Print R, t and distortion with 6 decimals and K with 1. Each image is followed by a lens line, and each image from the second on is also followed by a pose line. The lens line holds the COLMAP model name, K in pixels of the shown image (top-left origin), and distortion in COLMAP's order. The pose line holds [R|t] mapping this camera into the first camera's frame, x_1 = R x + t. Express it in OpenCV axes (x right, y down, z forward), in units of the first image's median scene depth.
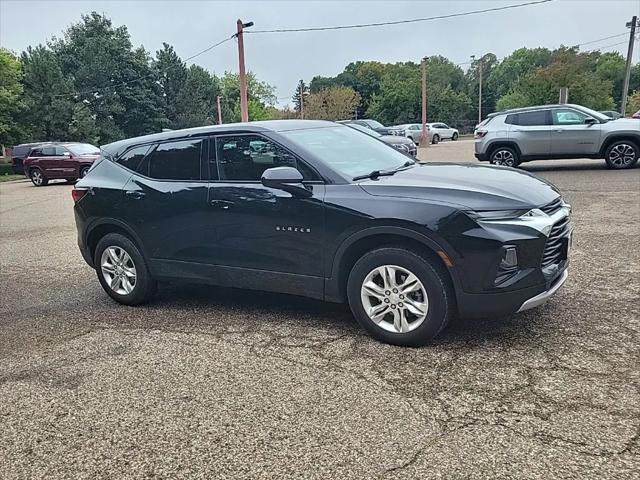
lens RADIAL K [[499.7, 0, 319.2], [0, 499.7, 250.3], [0, 0, 1]] dist [0.050041, -0.029463]
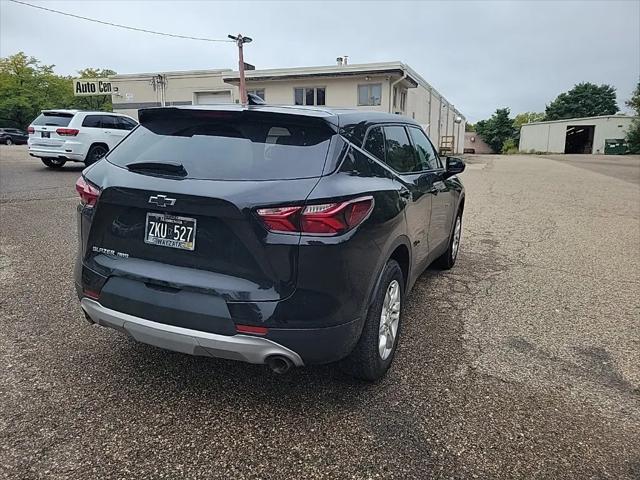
lens RADIAL K [[481.1, 0, 325.4], [0, 481.1, 239.0], [0, 0, 1]] dist [0.053858, -0.036249]
pose [[-0.124110, -0.139542, 0.982408, -1.061880], [0.197617, 0.966753, 0.162284, -0.188301], [-0.972391, 0.214282, -0.092408, 1.216418]]
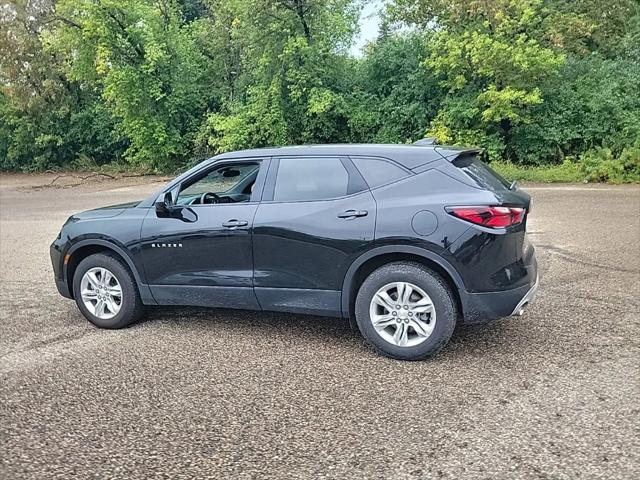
lens RADIAL K [[496.0, 0, 328.1], [0, 496.0, 224.3], [0, 0, 1]] dist [0.048645, -0.026689]
pose [[-0.979104, 0.139808, -0.147680, -0.006695], [0.076616, 0.926284, 0.368956, -0.510600], [0.188377, 0.349931, -0.917640, 2.125436]]
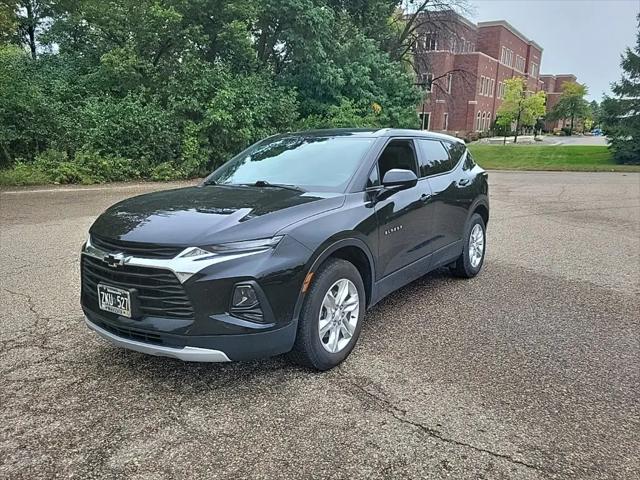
lens RADIAL K [[499.7, 0, 324.5], [0, 499.7, 225.4], [0, 0, 1]] dist [0.050041, -0.029463]
pose [[-0.076180, 0.228137, -0.970644, 1.017716], [-0.219125, 0.945844, 0.239506, -0.327353], [0.972718, 0.230938, -0.022064, 1.087820]]
